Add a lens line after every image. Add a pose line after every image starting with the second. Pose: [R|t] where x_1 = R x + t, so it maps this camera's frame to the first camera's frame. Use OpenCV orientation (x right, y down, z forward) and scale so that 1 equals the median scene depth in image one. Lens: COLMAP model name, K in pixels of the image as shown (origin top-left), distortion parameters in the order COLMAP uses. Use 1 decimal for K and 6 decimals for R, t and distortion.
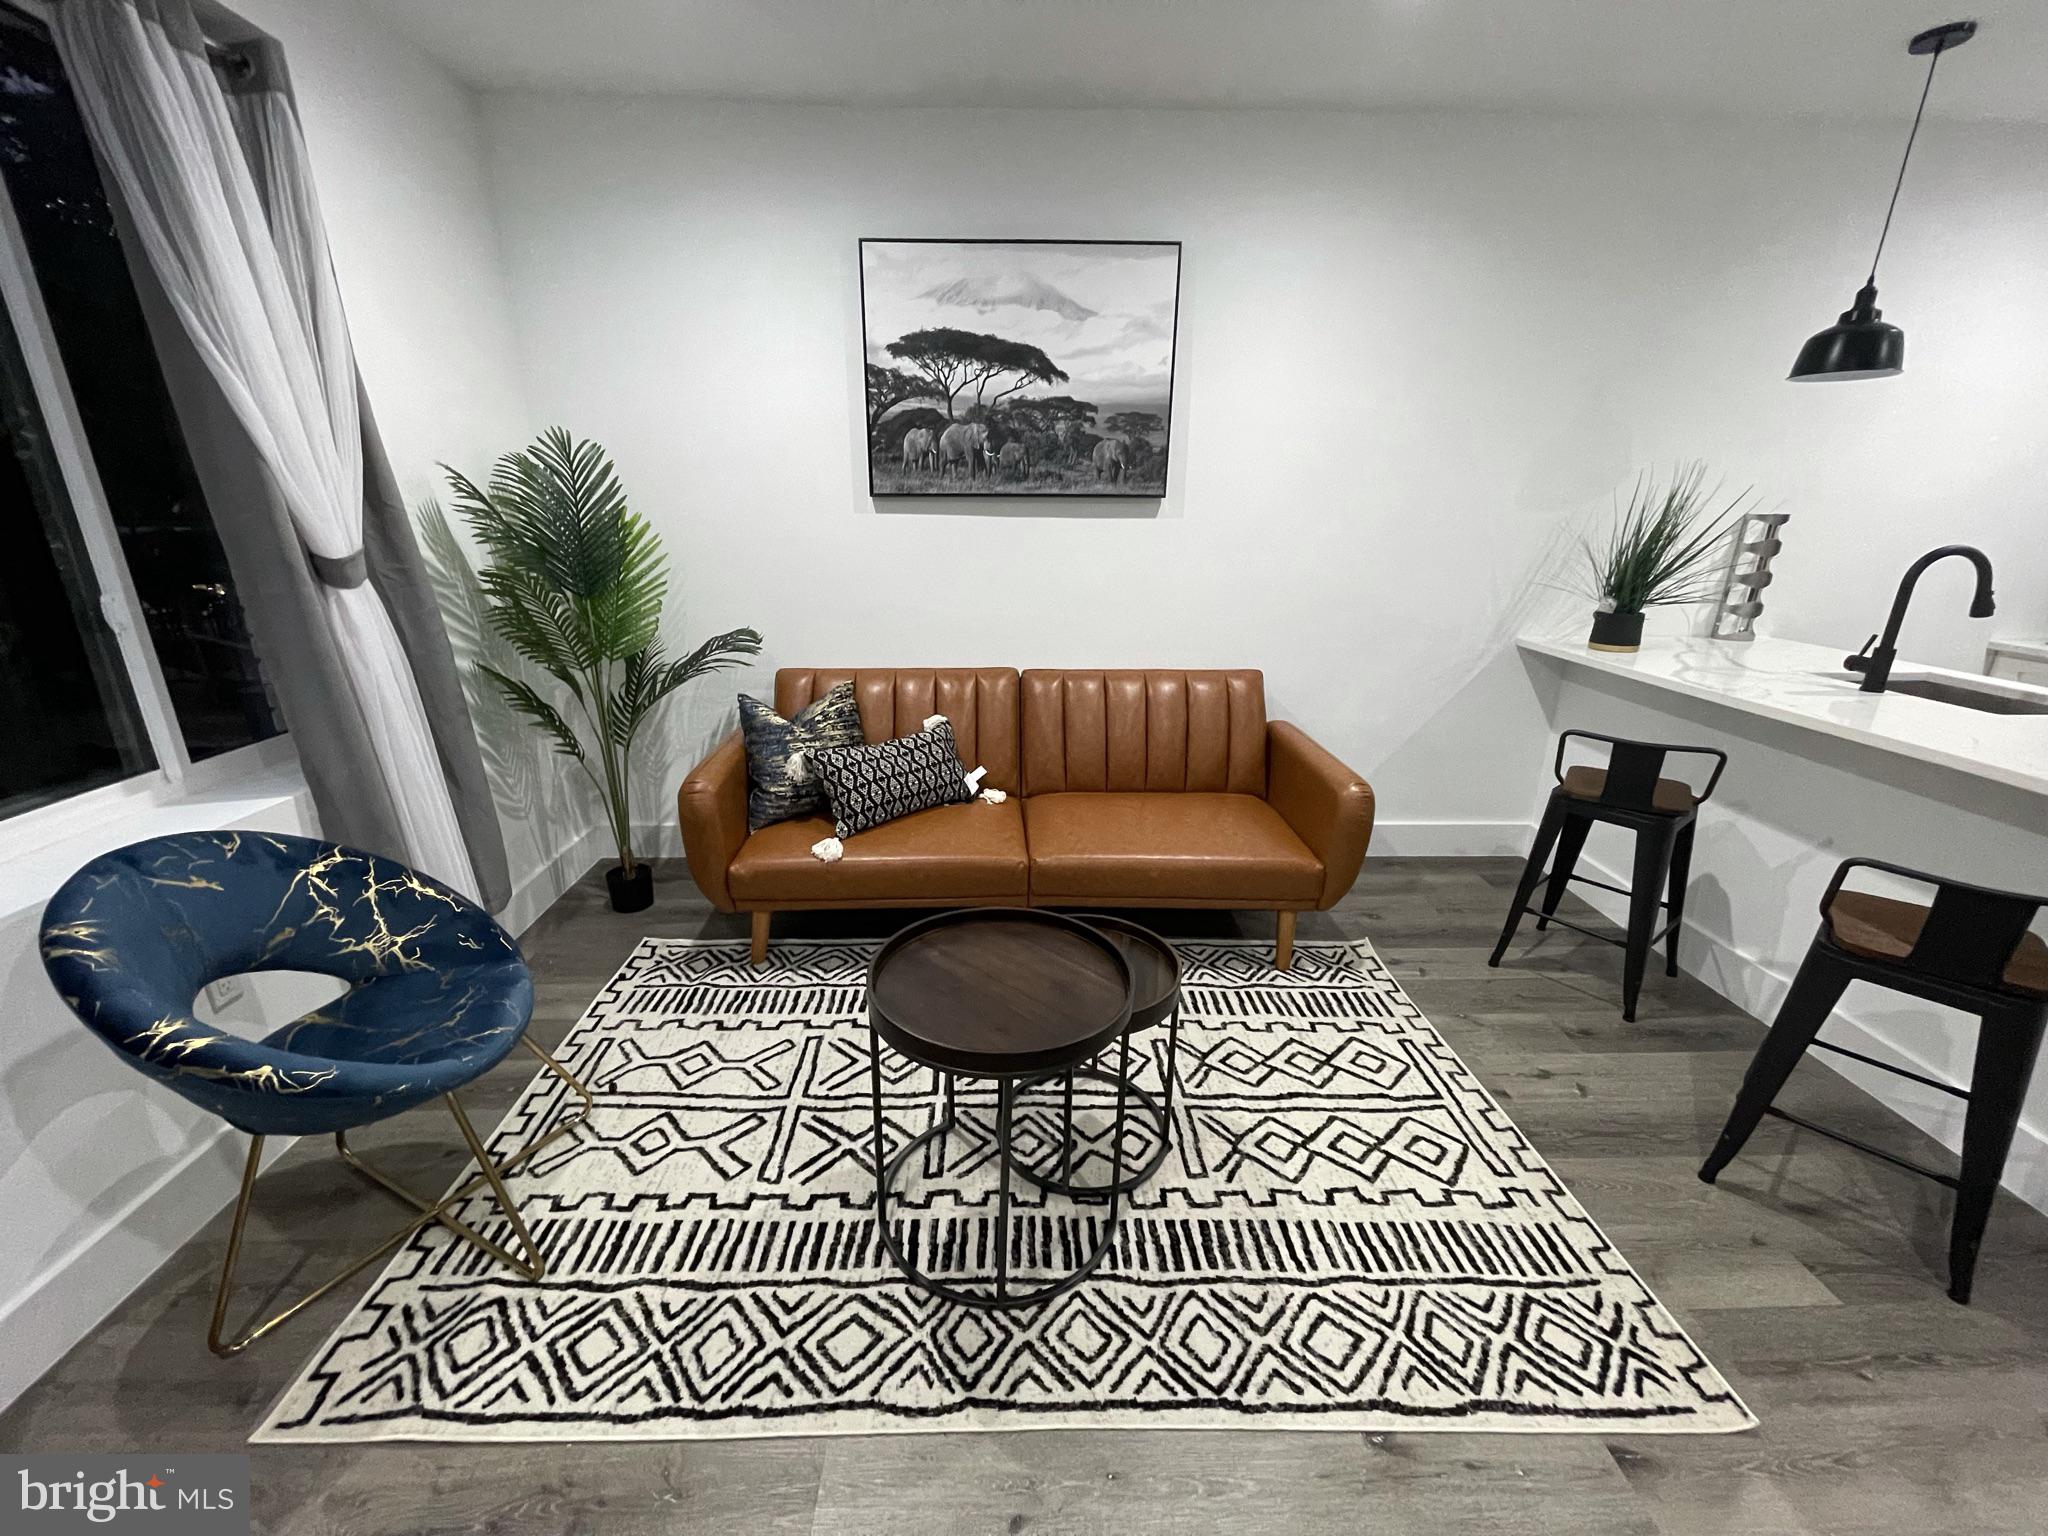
lens RADIAL K [[812.8, 0, 1024.0], [0, 812.8, 768.0], [0, 0, 1]] dist [-0.003845, 0.000295]
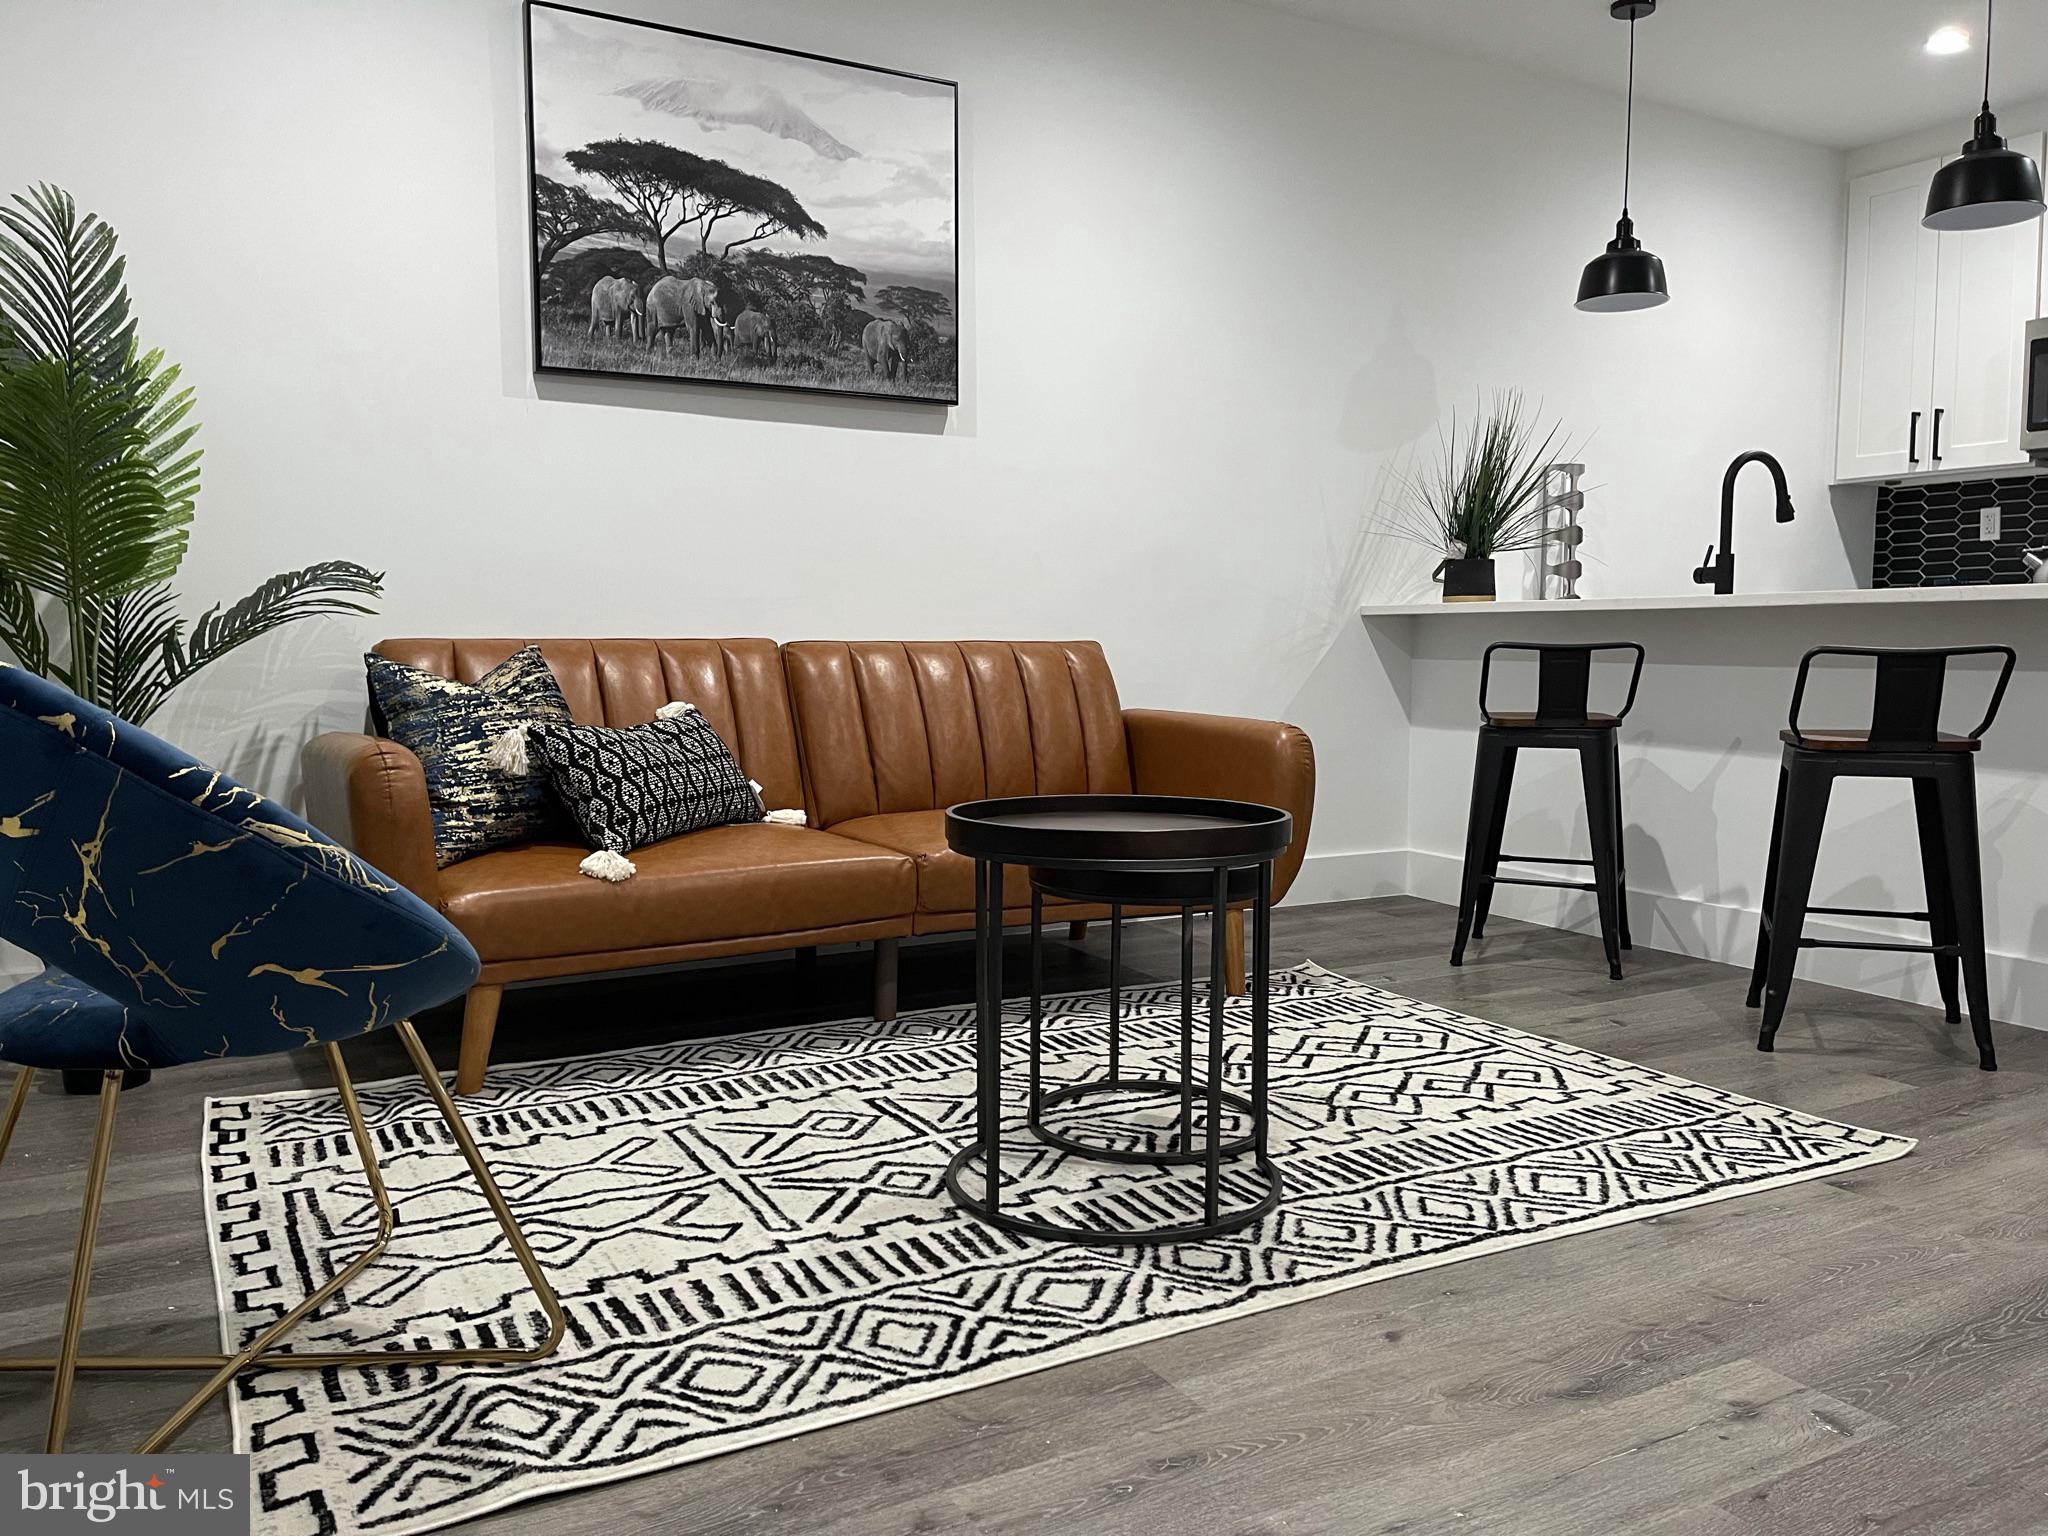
lens RADIAL K [[1514.6, 0, 1024.0], [0, 1514.6, 768.0], [0, 0, 1]] dist [0.051988, -0.048517]
pose [[0.886928, -0.046928, 0.459517, -0.436439], [0.152297, 0.968906, -0.195004, 0.270166], [-0.436078, 0.242938, 0.866497, -0.128347]]
